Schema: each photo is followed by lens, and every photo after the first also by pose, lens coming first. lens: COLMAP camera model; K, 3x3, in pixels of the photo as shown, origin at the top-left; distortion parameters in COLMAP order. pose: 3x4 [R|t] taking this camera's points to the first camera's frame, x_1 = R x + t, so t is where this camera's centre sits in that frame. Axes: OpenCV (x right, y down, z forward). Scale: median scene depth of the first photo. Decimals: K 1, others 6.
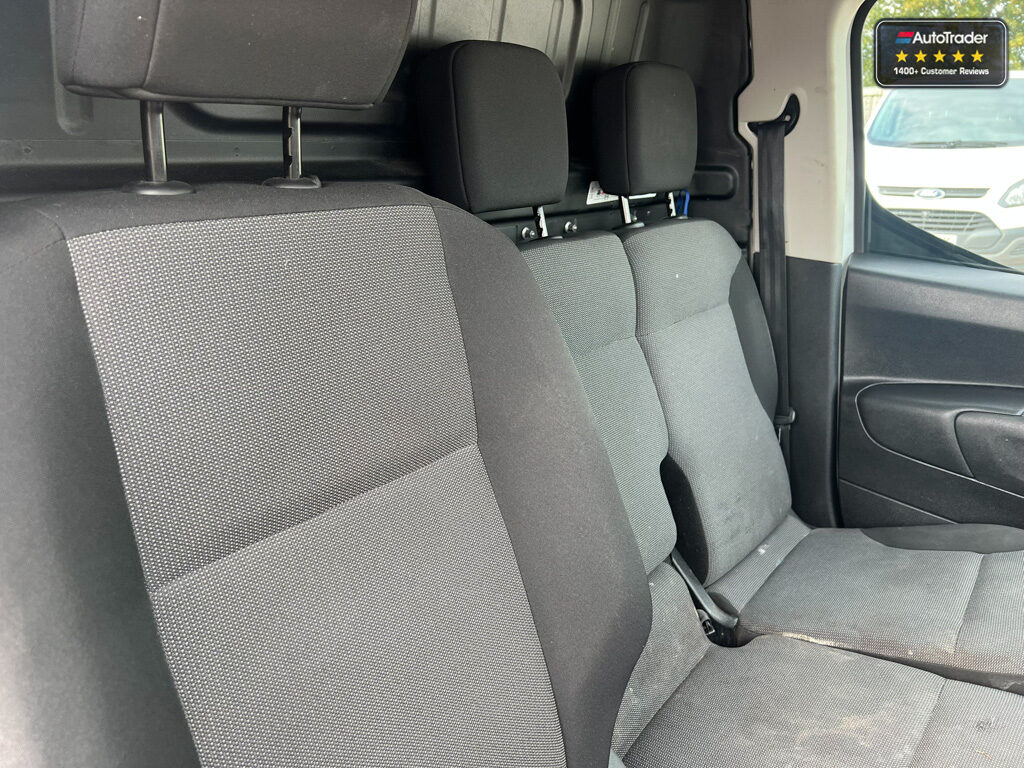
lens RADIAL K [[769.6, 0, 512.0], [0, 769.6, 384.0], [0, 0, 1]] dist [0.017425, -0.004836]
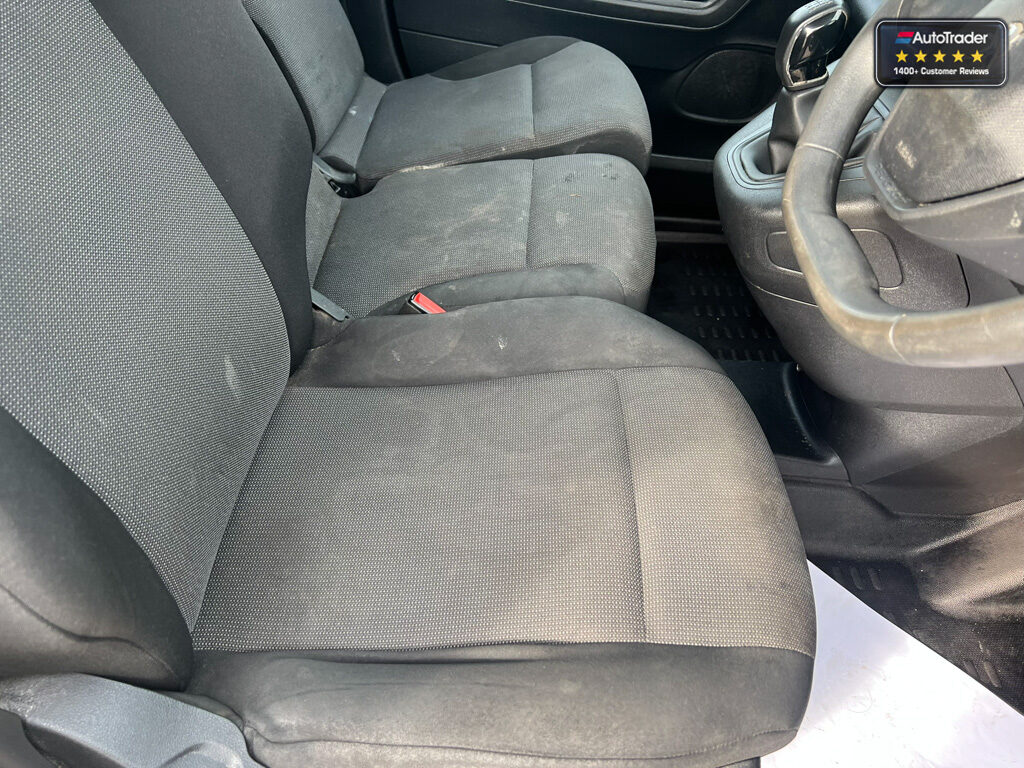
lens RADIAL K [[769.6, 0, 512.0], [0, 769.6, 384.0], [0, 0, 1]] dist [0.017425, -0.004836]
pose [[0.804792, -0.383498, 0.453033, -0.120613], [0.155383, 0.872756, 0.462767, 0.106489], [-0.572858, -0.302037, 0.761976, 0.001766]]
